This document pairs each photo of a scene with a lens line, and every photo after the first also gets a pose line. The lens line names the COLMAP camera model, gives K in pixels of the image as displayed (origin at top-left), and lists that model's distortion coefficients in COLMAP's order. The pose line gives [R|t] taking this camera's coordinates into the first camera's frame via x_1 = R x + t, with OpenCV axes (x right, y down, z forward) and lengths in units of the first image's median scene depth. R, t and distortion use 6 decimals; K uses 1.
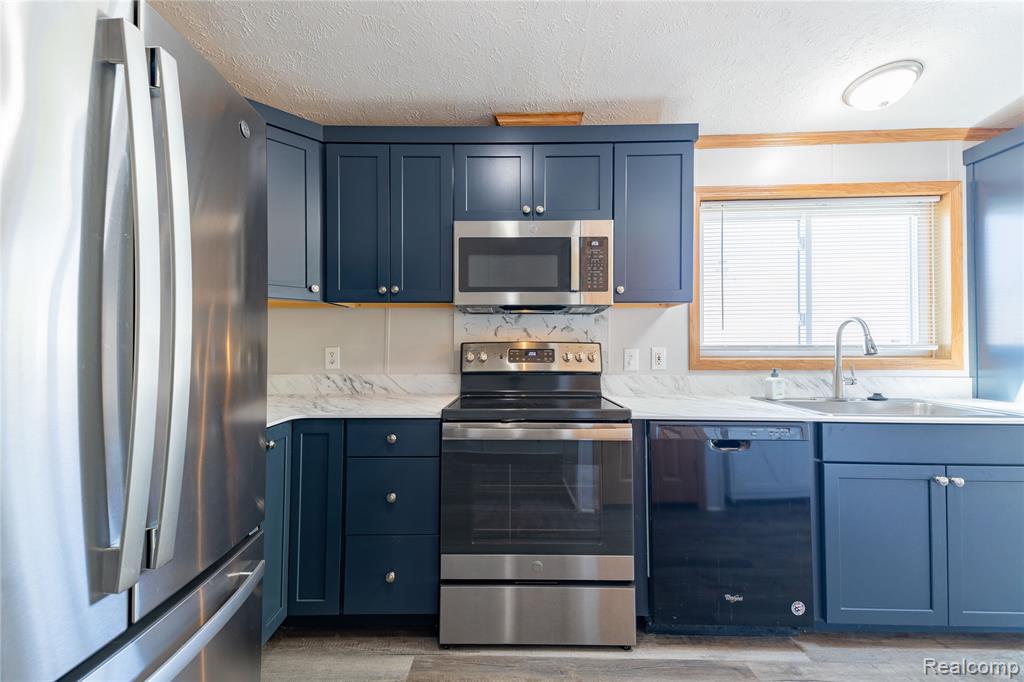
lens RADIAL K [[415.7, 0, 512.9], [0, 415.7, 337.2], [0, 0, 1]] dist [0.041461, -0.013753]
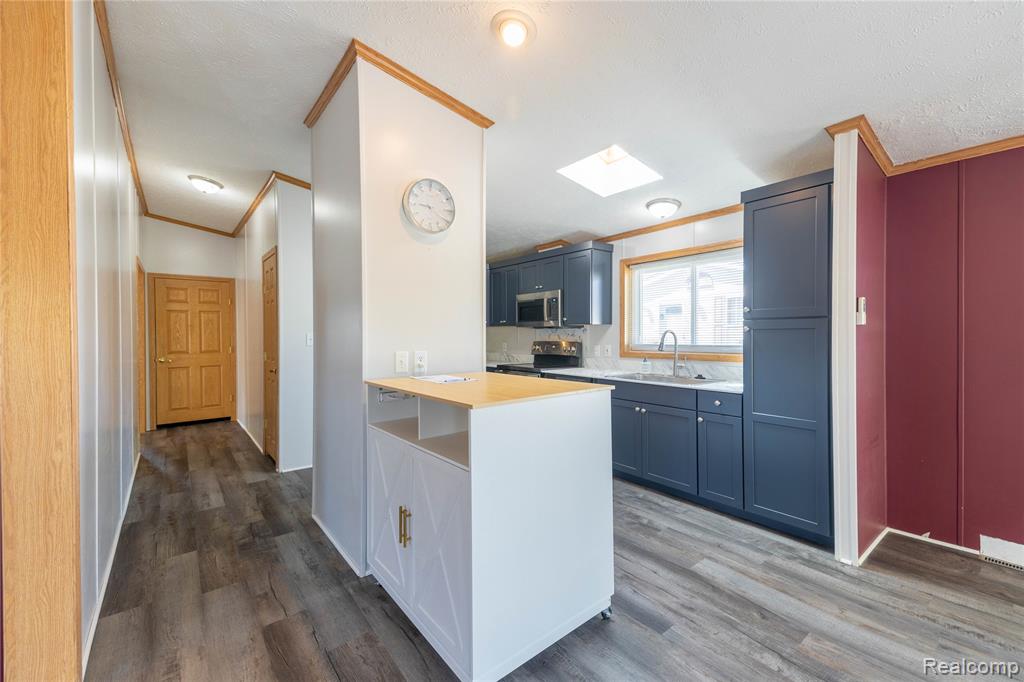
lens RADIAL K [[415.7, 0, 520.7], [0, 415.7, 337.5], [0, 0, 1]] dist [0.041461, -0.013753]
pose [[0.645103, 0.002966, -0.764090, 1.673230], [0.010918, 0.999855, 0.013099, -0.042418], [0.764018, -0.016792, 0.644976, -0.590464]]
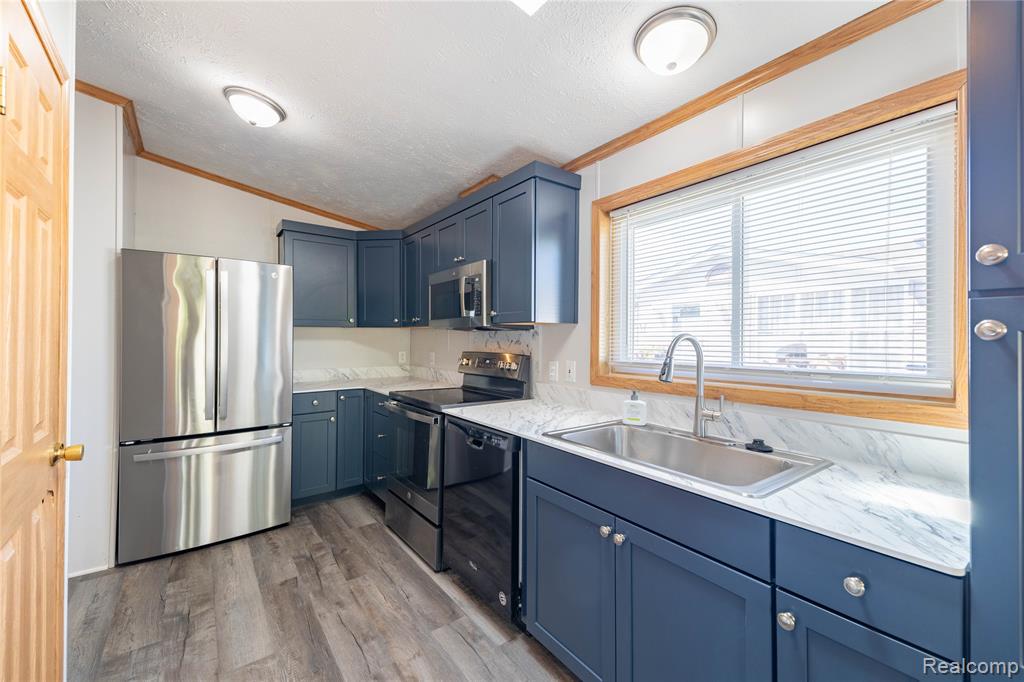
lens RADIAL K [[415.7, 0, 518.8], [0, 415.7, 339.2], [0, 0, 1]] dist [0.041461, -0.013753]
pose [[0.620079, 0.003095, -0.784533, 1.172121], [0.003225, 0.999974, 0.006494, -0.040367], [0.784532, -0.006557, 0.620053, 0.261819]]
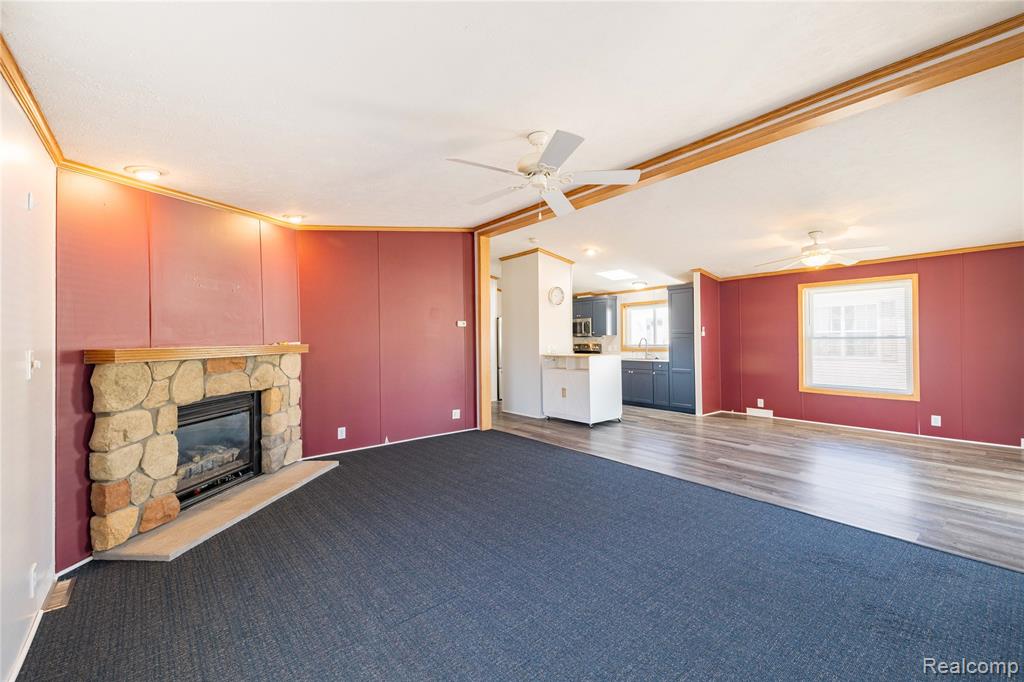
lens RADIAL K [[415.7, 0, 515.4], [0, 415.7, 337.4], [0, 0, 1]] dist [0.041461, -0.013753]
pose [[0.644345, -0.013736, -0.764612, 2.907421], [0.017418, 0.999843, -0.003284, -0.054873], [0.764537, -0.011202, 0.644483, -2.353871]]
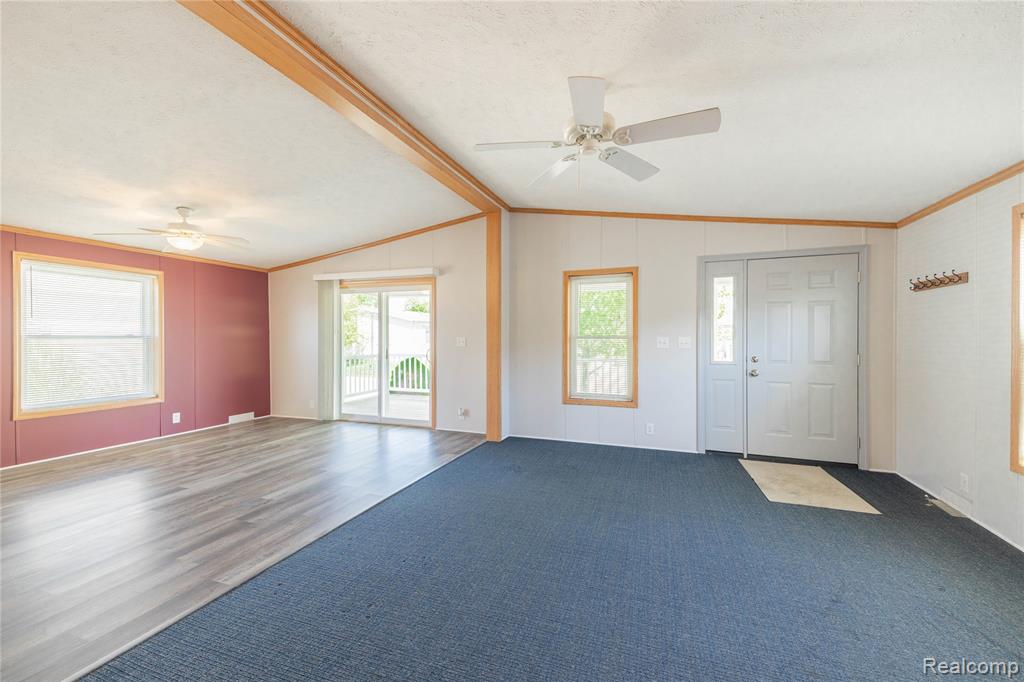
lens RADIAL K [[415.7, 0, 511.3], [0, 415.7, 338.6], [0, 0, 1]] dist [0.041461, -0.013753]
pose [[0.313469, -0.005347, 0.949583, 0.864198], [-0.008348, 0.999930, 0.008386, -0.048439], [-0.949562, -0.010556, 0.313403, -1.605215]]
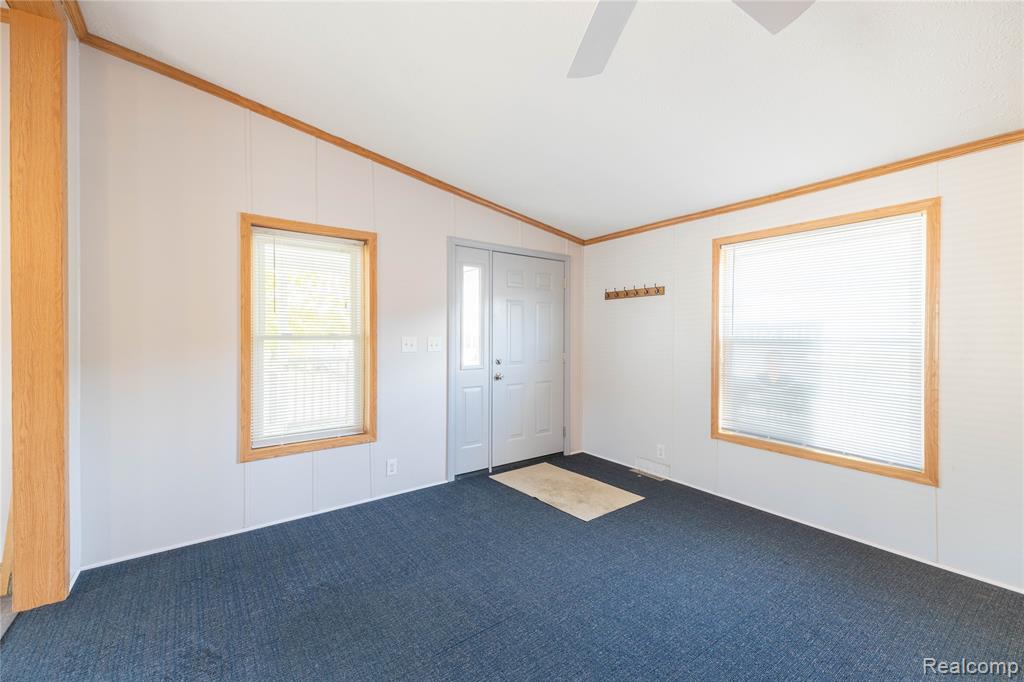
lens RADIAL K [[415.7, 0, 516.5], [0, 415.7, 340.1], [0, 0, 1]] dist [0.041461, -0.013753]
pose [[-0.619983, -0.013247, 0.784503, 1.682377], [-0.011993, 0.999901, 0.007406, -0.049457], [-0.784523, -0.004818, -0.620080, -1.009124]]
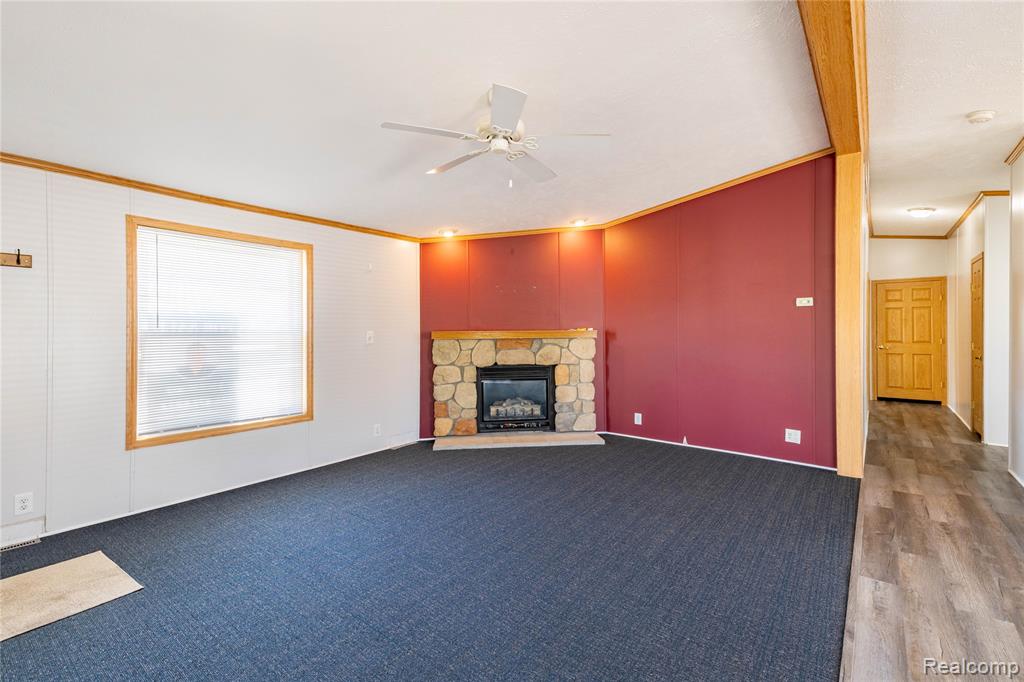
lens RADIAL K [[451.7, 0, 519.4], [0, 451.7, 327.6], [0, 0, 1]] dist [0.033027, -0.007237]
pose [[-0.604285, 0.000181, -0.796768, 2.910805], [0.008431, 0.999945, -0.006168, -0.047324], [0.796723, -0.010445, -0.604254, -0.677384]]
